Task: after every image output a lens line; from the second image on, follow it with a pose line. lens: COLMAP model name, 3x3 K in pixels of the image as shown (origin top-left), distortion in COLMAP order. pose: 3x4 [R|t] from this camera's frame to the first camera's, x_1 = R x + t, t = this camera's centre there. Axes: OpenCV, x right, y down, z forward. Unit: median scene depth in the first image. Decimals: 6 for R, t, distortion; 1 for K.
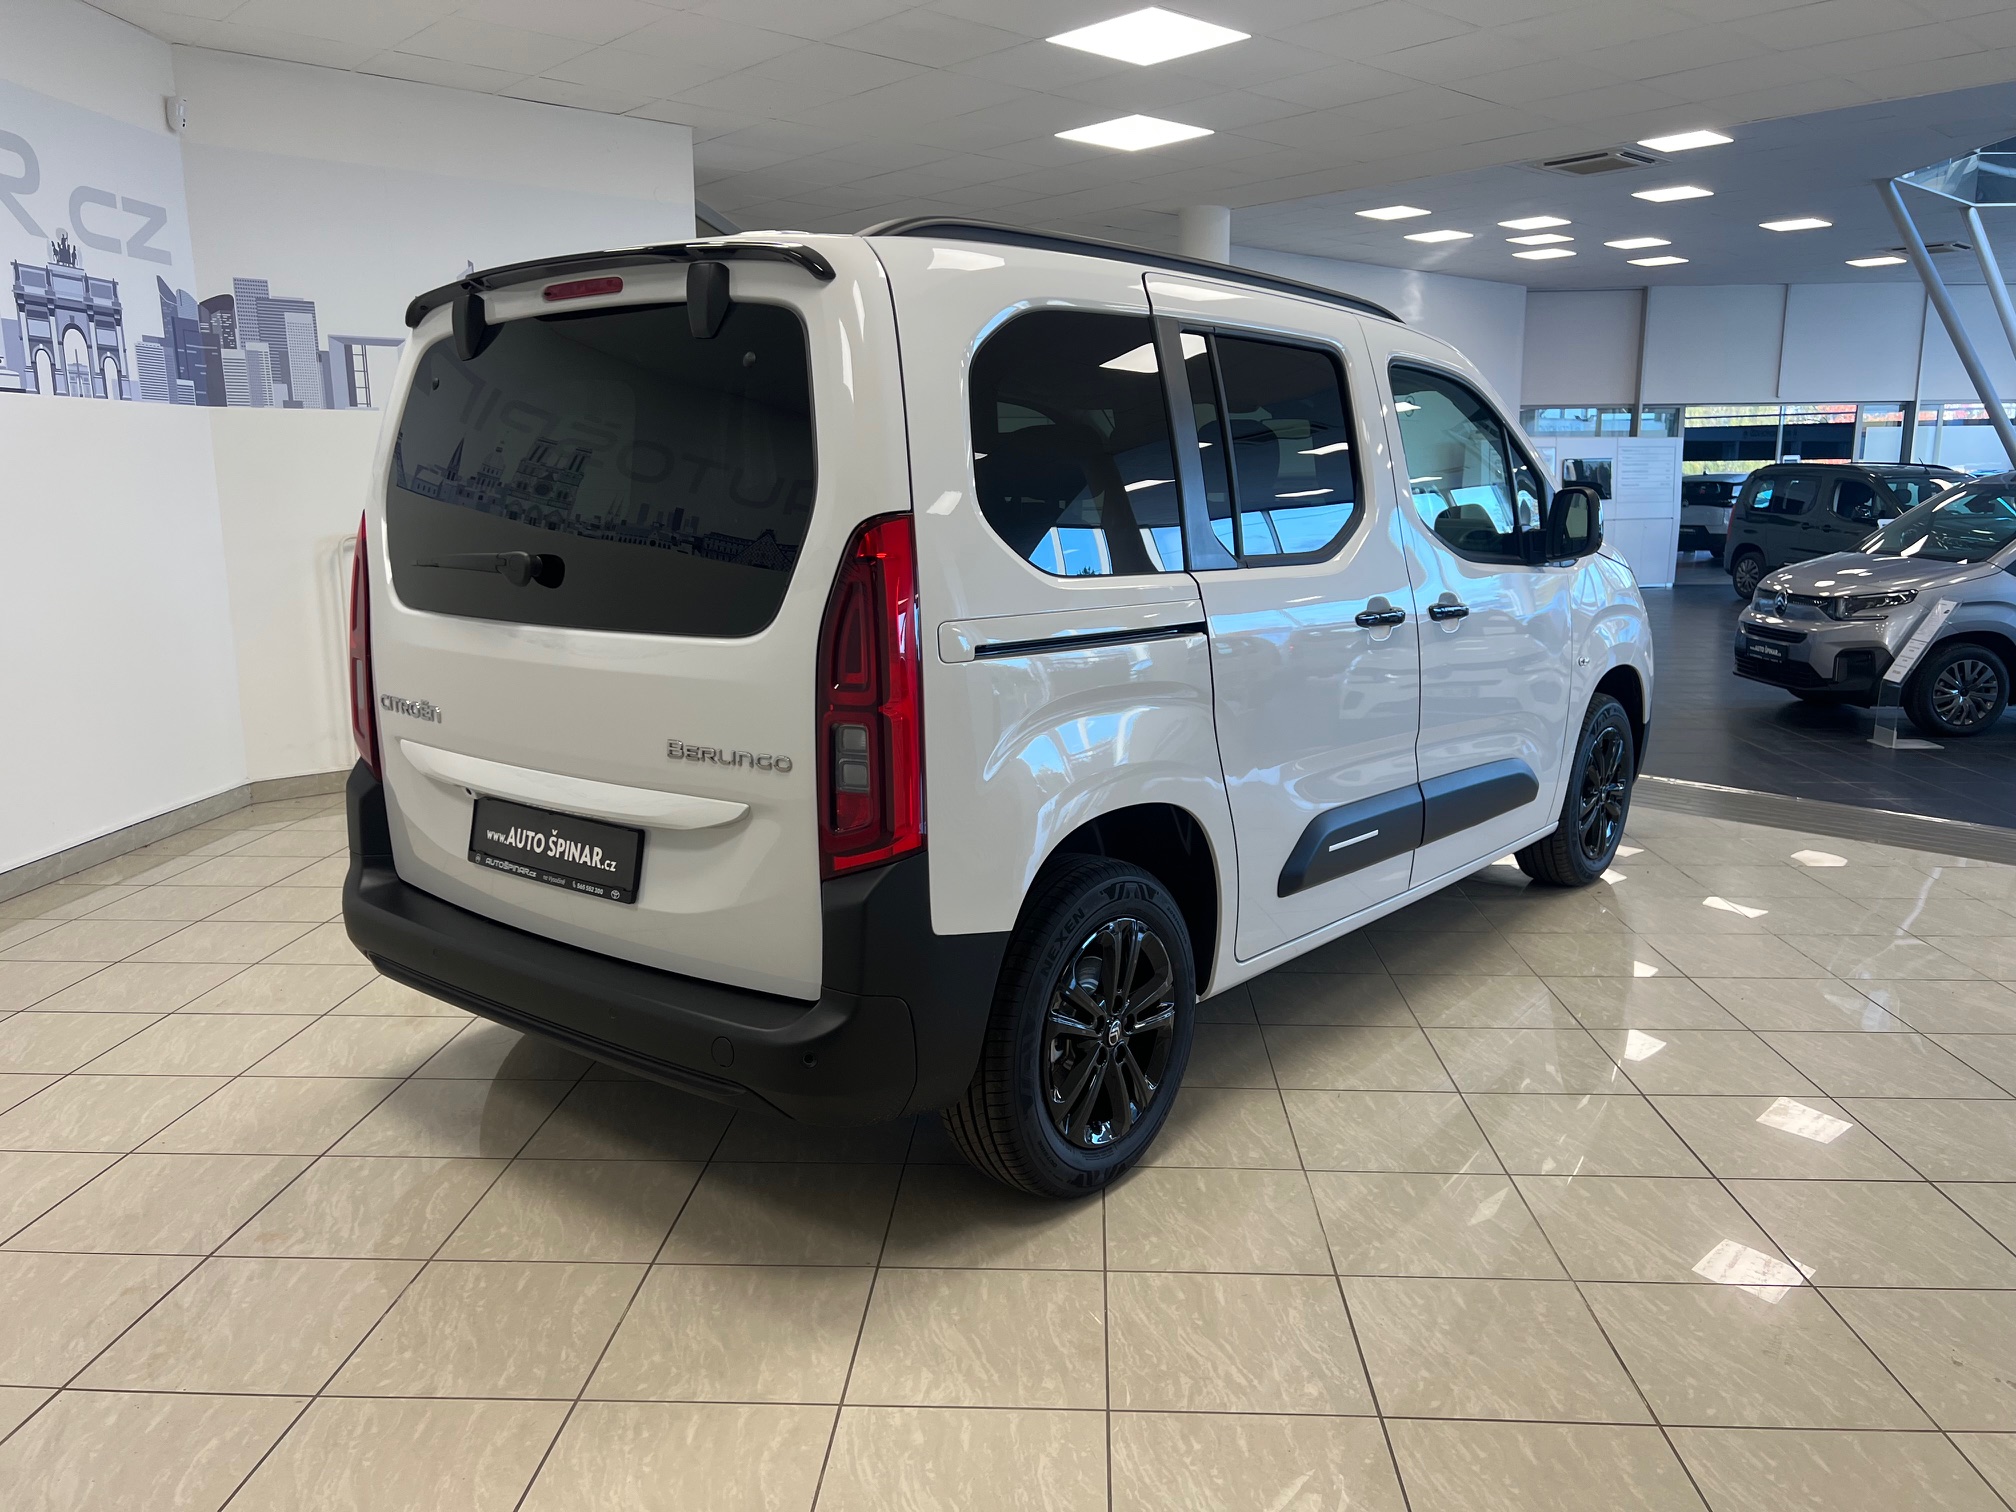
lens RADIAL K [[1516.6, 0, 1001.2], [0, 1516.6, 746.5], [0, 0, 1]] dist [0.047123, -0.050085]
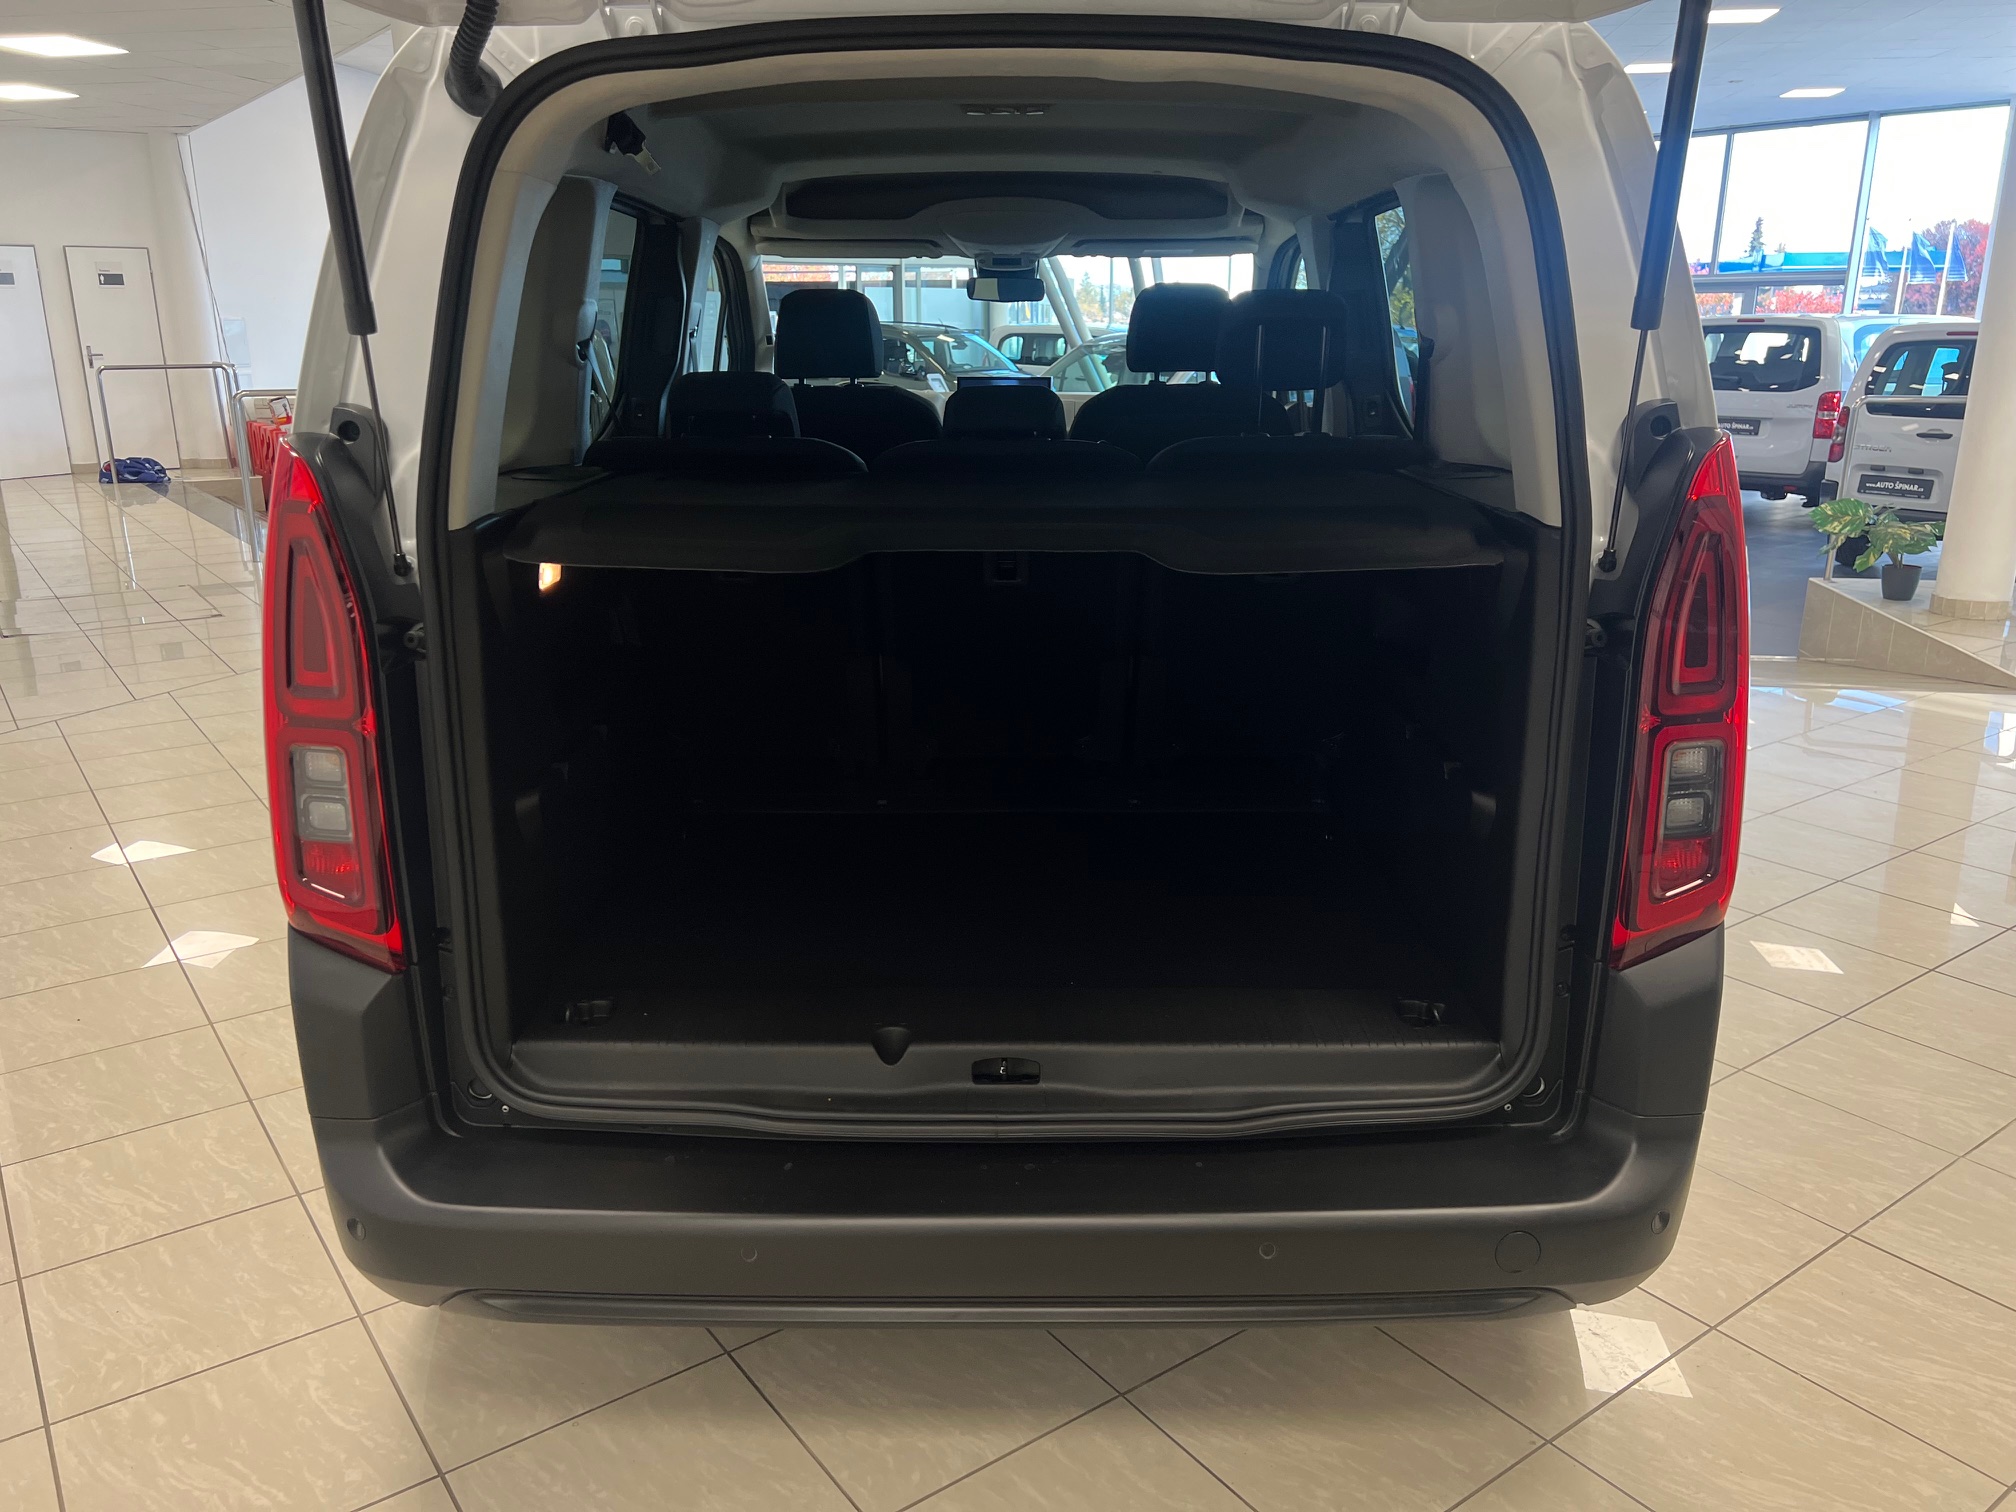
lens RADIAL K [[1516.6, 0, 1001.2], [0, 1516.6, 746.5], [0, 0, 1]] dist [0.047123, -0.050085]
pose [[0.772781, -0.164237, 0.613054, -0.659245], [0.108124, 0.985886, 0.127824, -0.115553], [-0.625395, -0.032494, 0.779632, 0.560228]]
